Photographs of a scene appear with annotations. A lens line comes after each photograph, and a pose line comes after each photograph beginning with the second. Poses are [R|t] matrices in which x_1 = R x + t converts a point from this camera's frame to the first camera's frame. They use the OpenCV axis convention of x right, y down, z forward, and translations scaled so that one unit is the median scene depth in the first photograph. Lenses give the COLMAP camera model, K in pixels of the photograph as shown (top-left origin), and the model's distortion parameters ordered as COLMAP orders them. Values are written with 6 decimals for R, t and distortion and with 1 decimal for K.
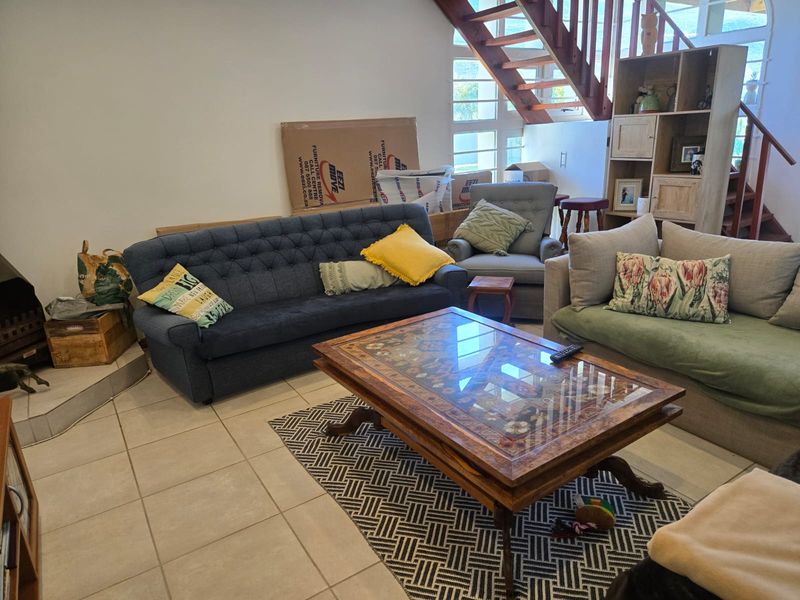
lens RADIAL K [[527.8, 0, 402.2], [0, 527.8, 303.6], [0, 0, 1]] dist [0.000884, -0.001405]
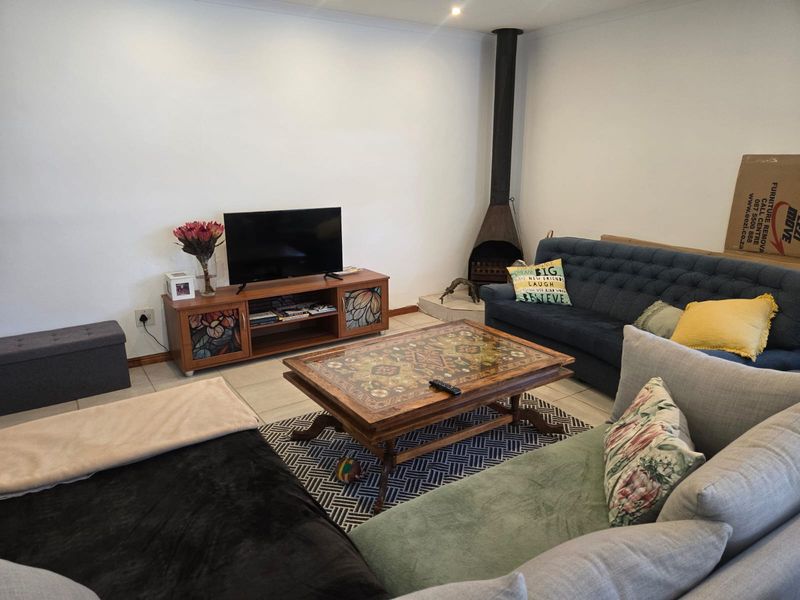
lens RADIAL K [[527.8, 0, 400.9], [0, 527.8, 299.4], [0, 0, 1]] dist [0.000884, -0.001405]
pose [[0.028726, 0.306956, -0.951290, 0.681590], [-0.303881, 0.909321, 0.284238, -0.187943], [0.952277, 0.280914, 0.119400, 0.380053]]
